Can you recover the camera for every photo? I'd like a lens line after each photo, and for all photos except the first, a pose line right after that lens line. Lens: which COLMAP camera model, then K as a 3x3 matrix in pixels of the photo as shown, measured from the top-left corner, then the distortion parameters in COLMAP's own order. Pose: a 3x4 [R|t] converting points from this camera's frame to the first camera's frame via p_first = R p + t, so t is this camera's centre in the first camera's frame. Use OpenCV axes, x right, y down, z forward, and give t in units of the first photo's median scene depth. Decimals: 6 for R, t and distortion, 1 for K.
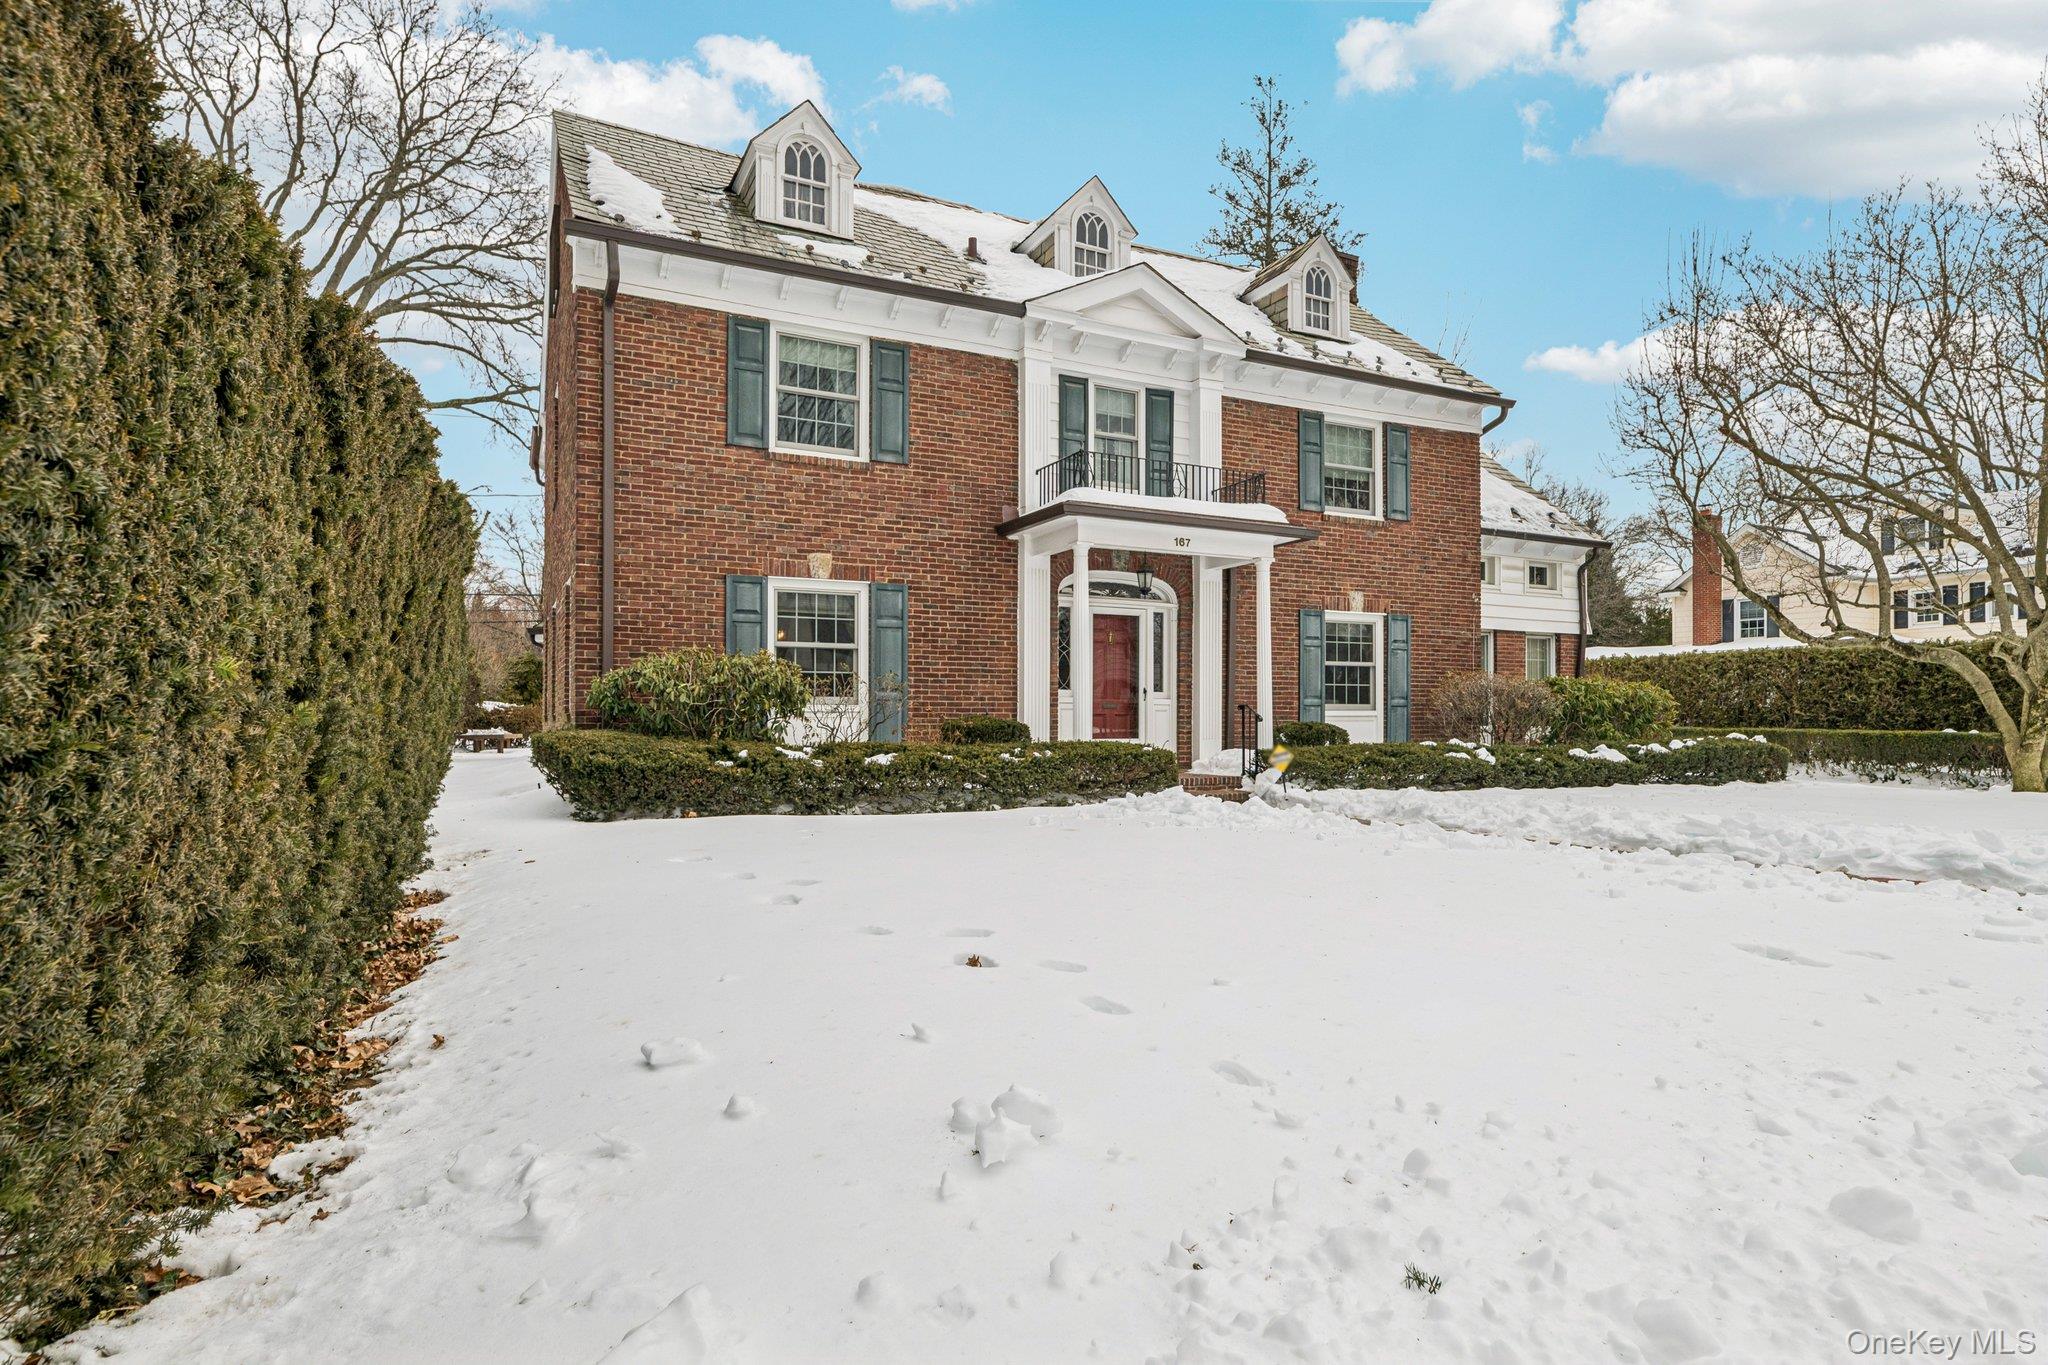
lens RADIAL K [[1066.4, 0, 1018.3], [0, 1066.4, 697.4], [0, 0, 1]] dist [-0.000800, 0.000406]
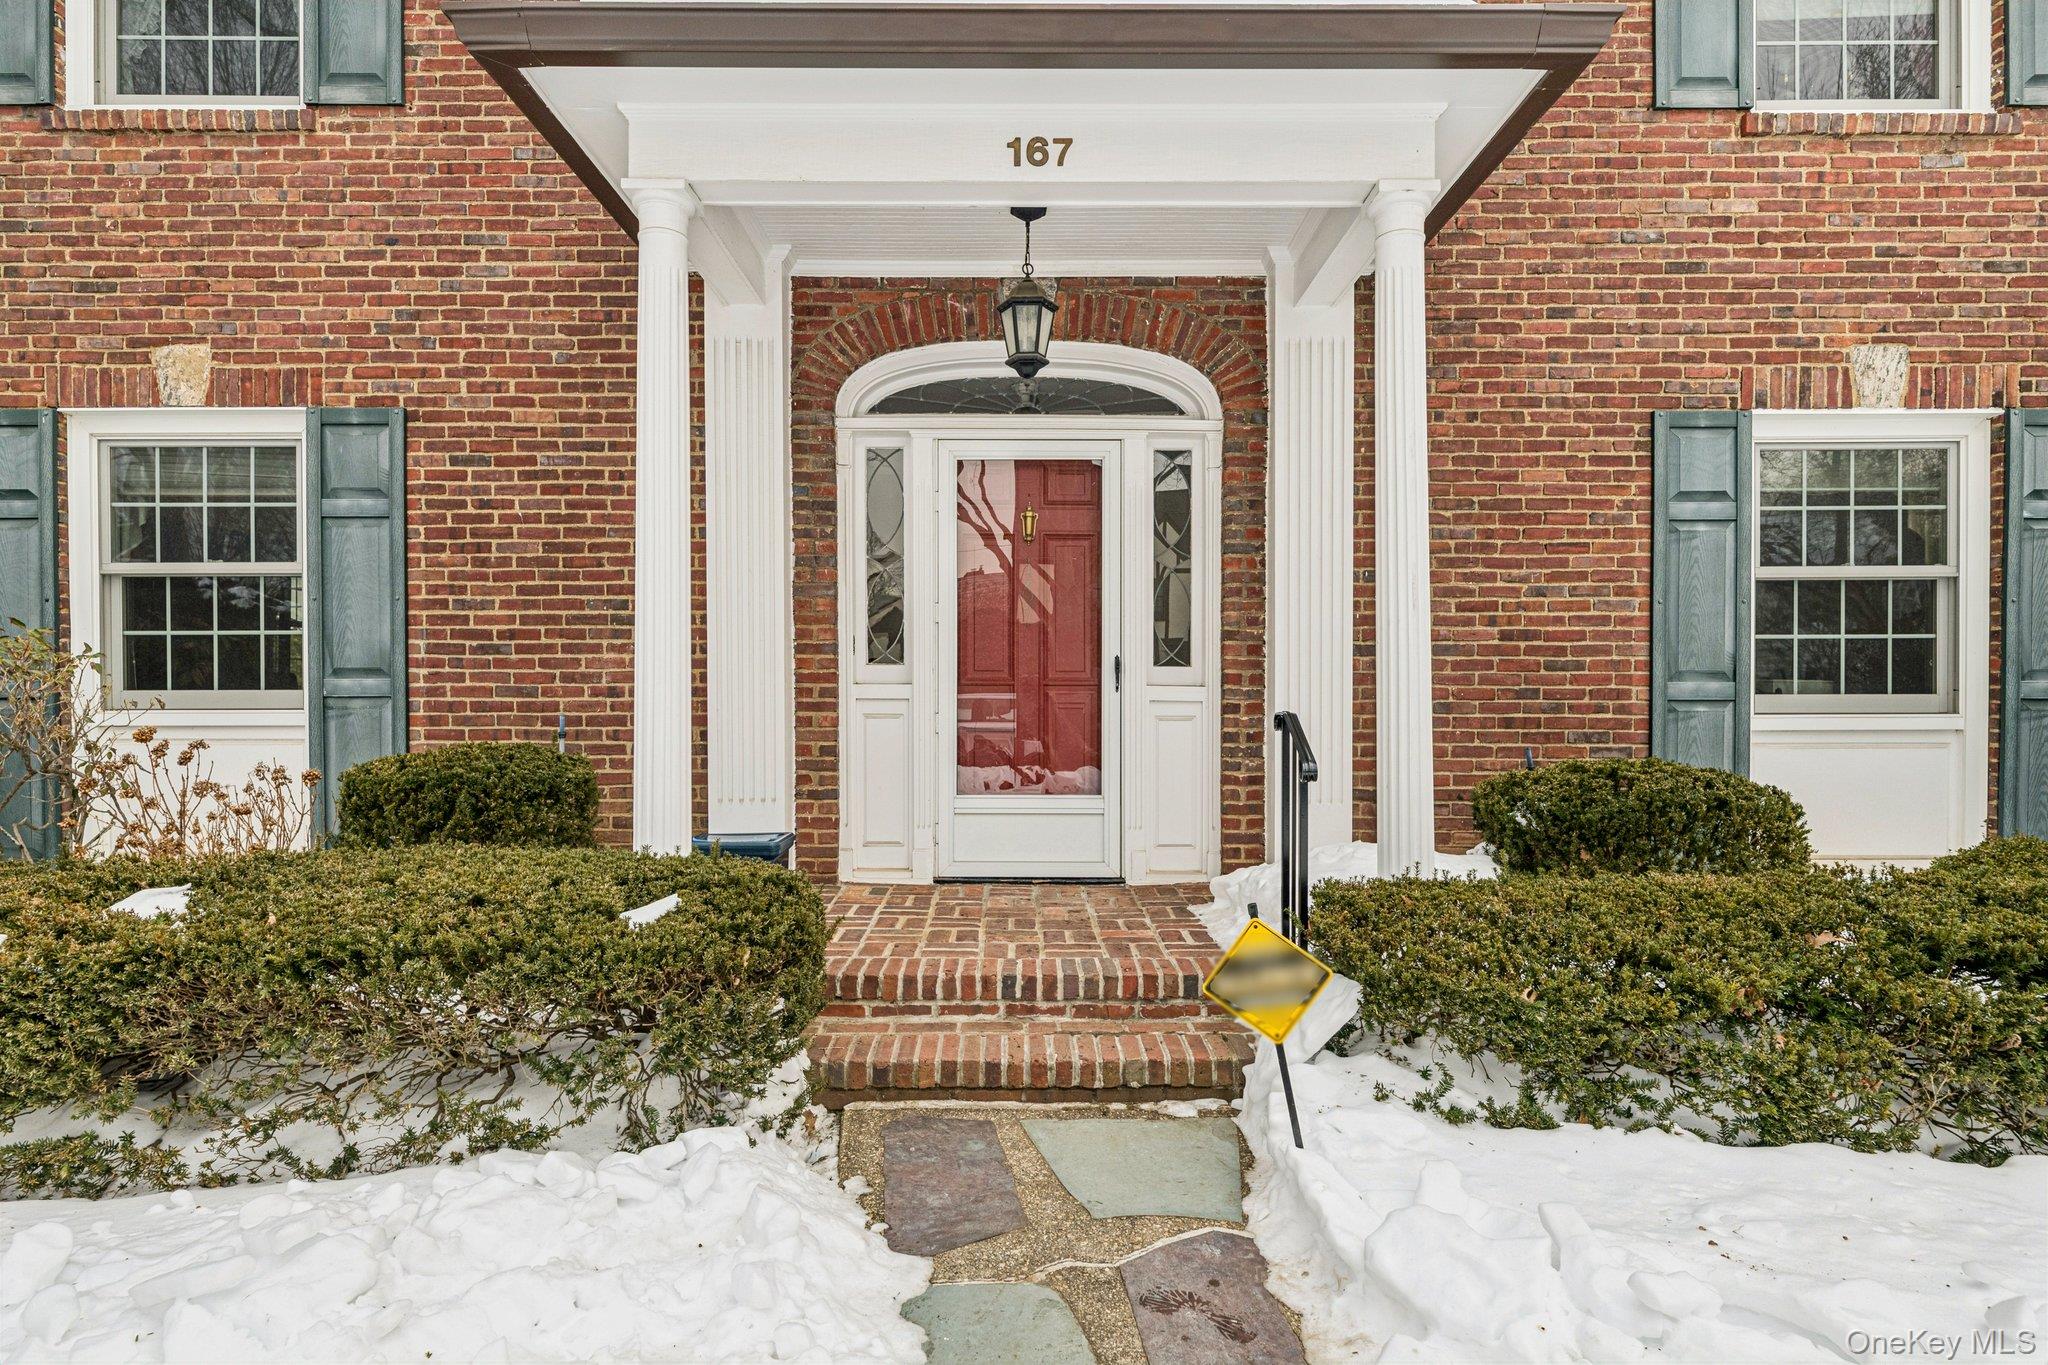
lens RADIAL K [[1066.4, 0, 1018.3], [0, 1066.4, 697.4], [0, 0, 1]] dist [-0.000800, 0.000406]
pose [[0.900804, -0.000781, -0.434224, 0.246568], [0.011026, 0.999717, 0.021075, -0.003104], [0.434085, -0.023772, 0.900558, 0.658945]]
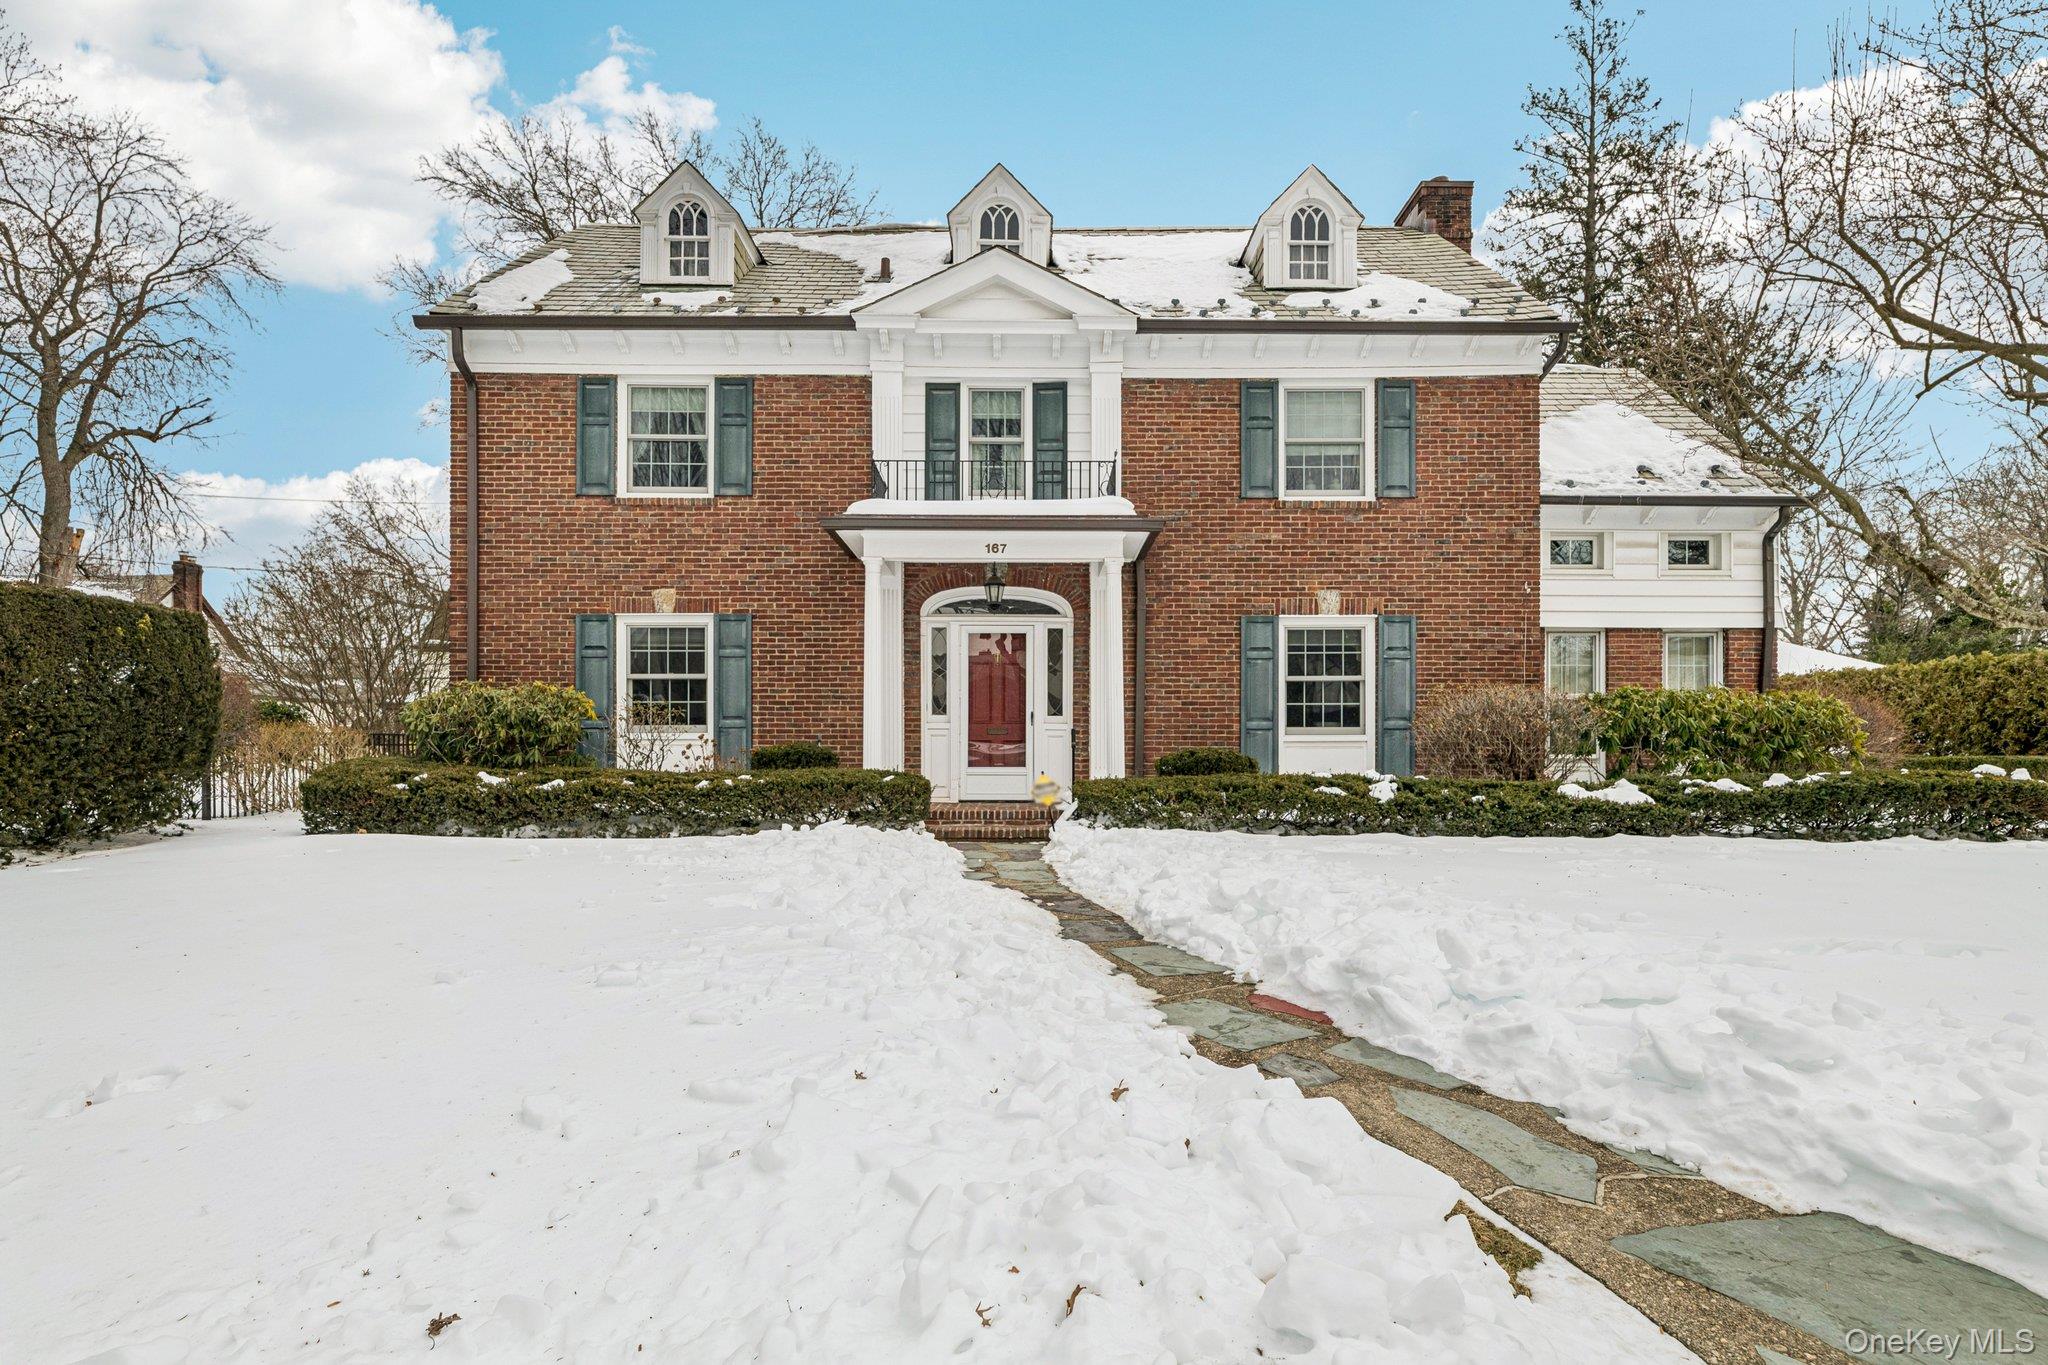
lens RADIAL K [[993.2, 0, 1027.7], [0, 993.2, 738.0], [0, 0, 1]] dist [0.001395, 0.000668]
pose [[0.903206, -0.006393, -0.429160, 0.481984], [0.010256, 0.999925, 0.006689, 0.008074], [0.429085, -0.010443, 0.903204, 0.228402]]
